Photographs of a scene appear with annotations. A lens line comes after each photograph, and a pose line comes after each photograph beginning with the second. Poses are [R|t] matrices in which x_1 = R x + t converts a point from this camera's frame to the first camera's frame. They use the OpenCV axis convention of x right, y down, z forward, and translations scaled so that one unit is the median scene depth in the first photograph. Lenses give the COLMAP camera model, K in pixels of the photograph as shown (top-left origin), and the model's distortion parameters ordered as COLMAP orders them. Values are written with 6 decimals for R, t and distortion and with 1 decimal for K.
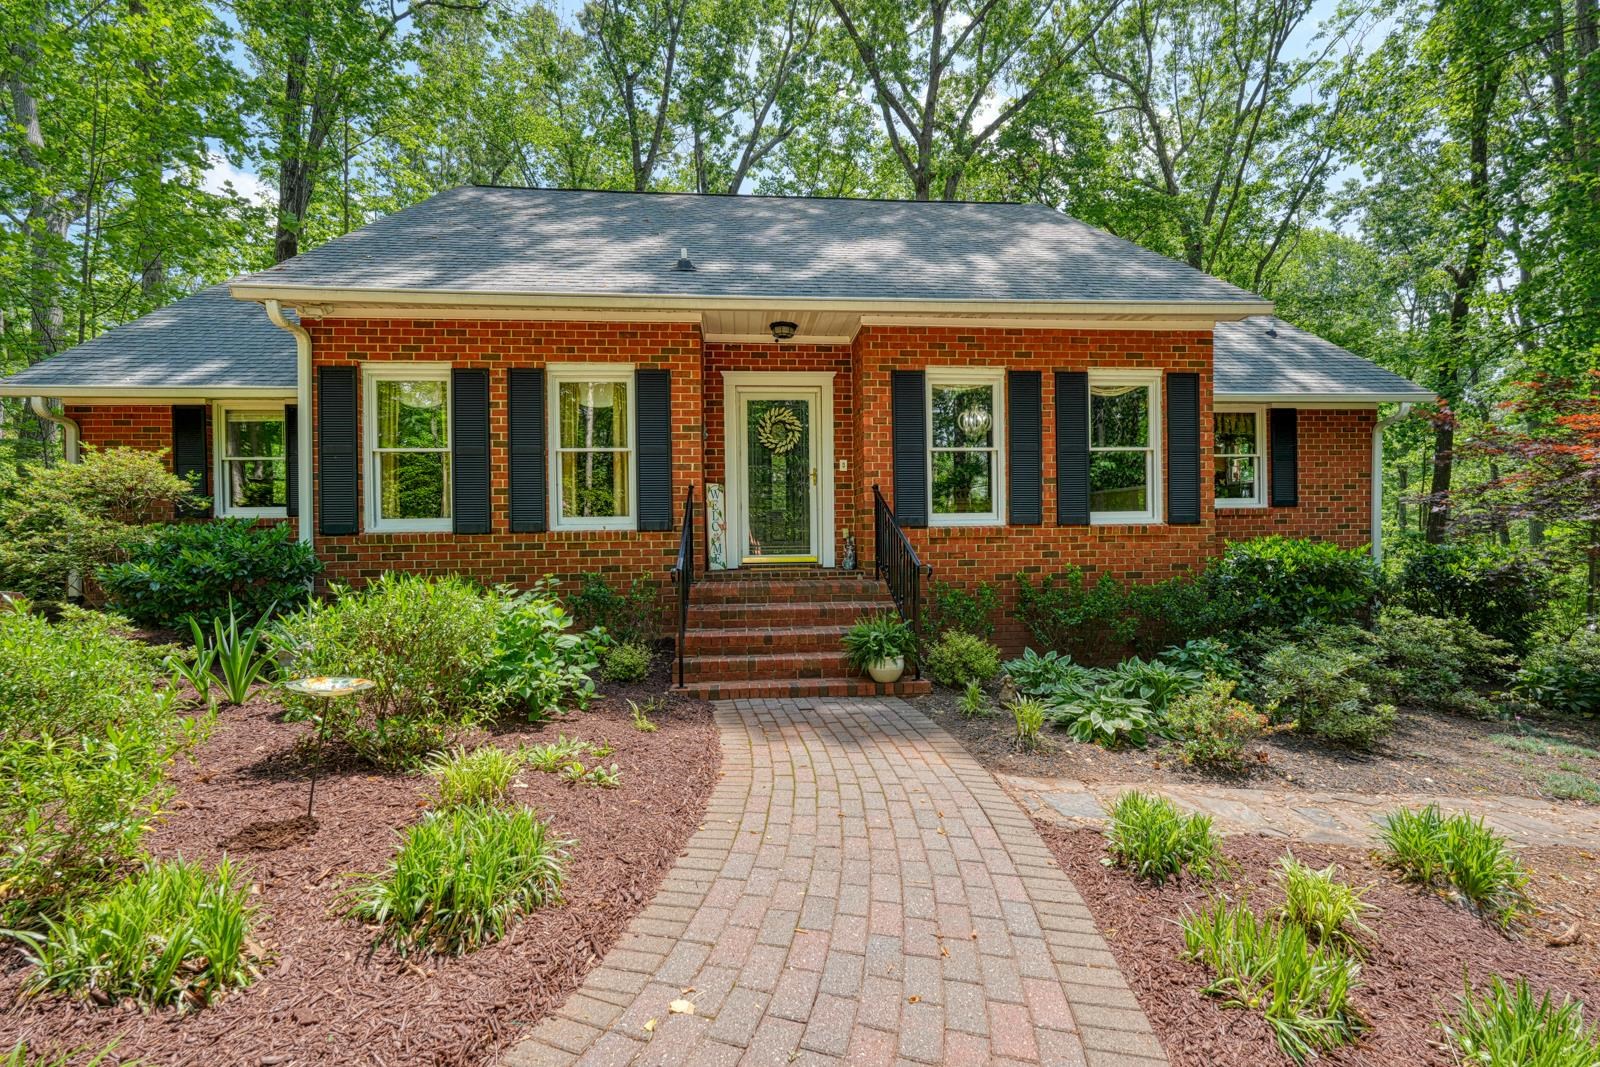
lens RADIAL K [[699.0, 0, 802.8], [0, 699.0, 534.9], [0, 0, 1]] dist [0.000616, 0.000274]
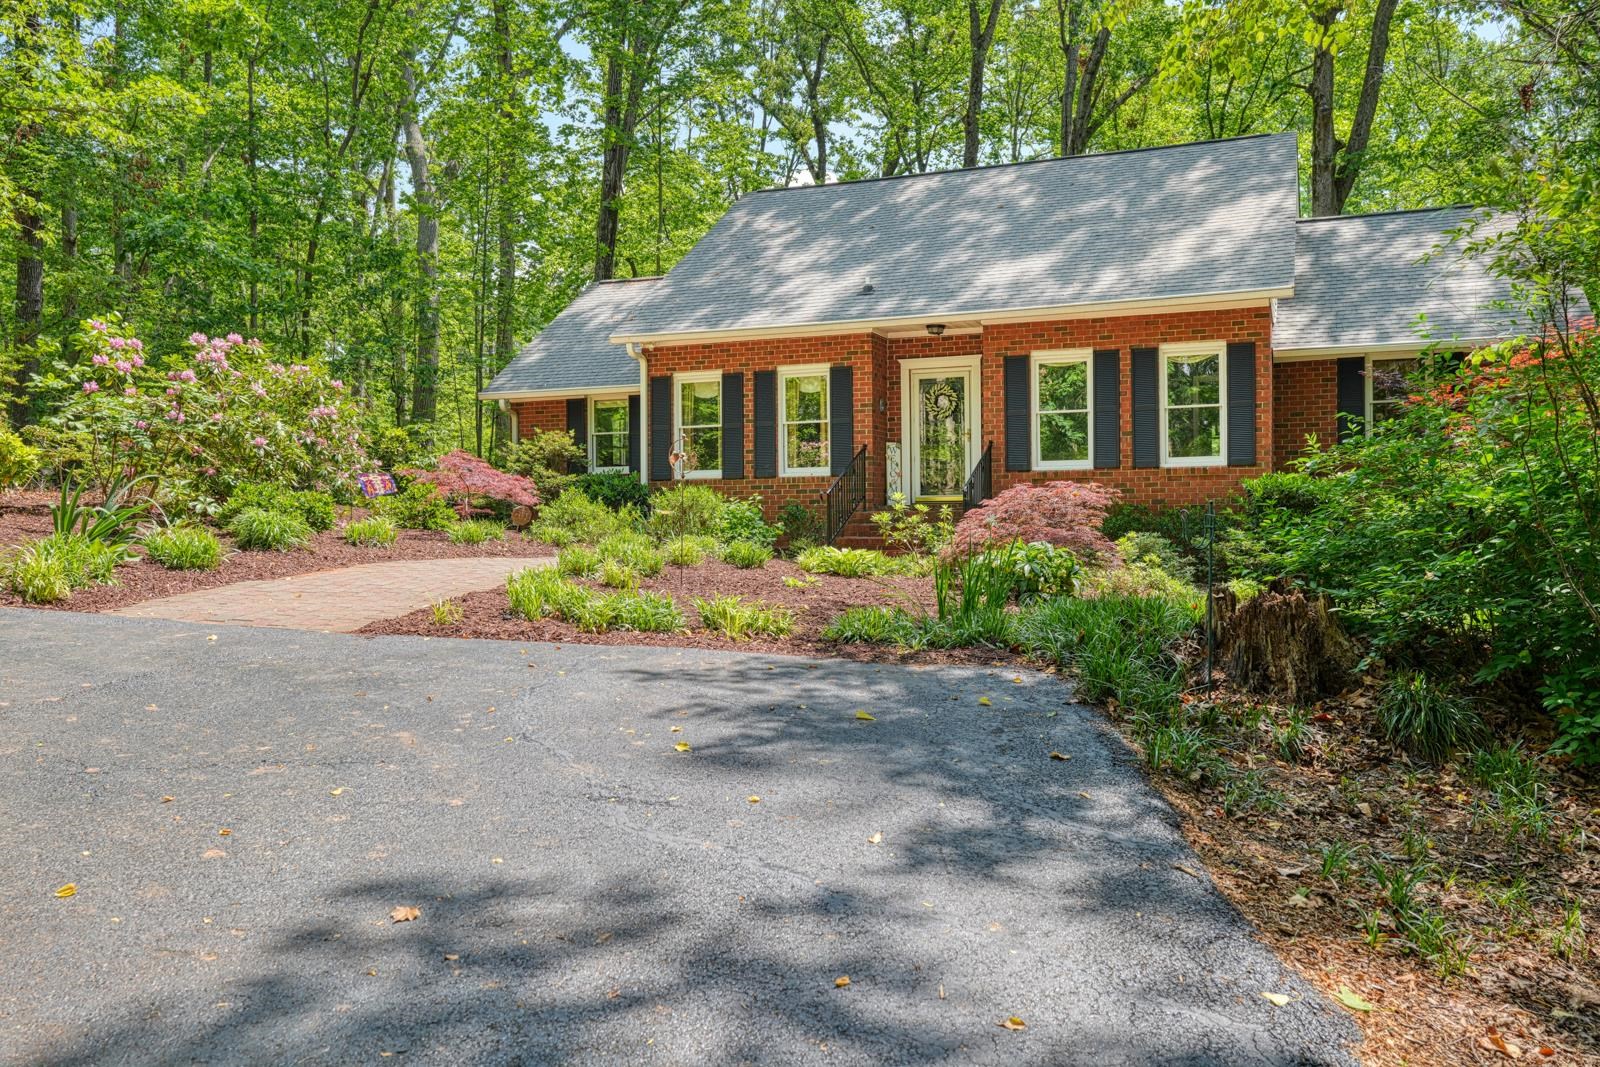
lens RADIAL K [[1332.4, 0, 800.0], [0, 1332.4, 533.5], [0, 0, 1]] dist [-0.000370, -0.001019]
pose [[0.891869, 0.005313, -0.452262, 0.947367], [-0.005146, 0.999985, 0.001600, 0.107476], [0.452264, 0.000900, 0.891884, -1.492375]]
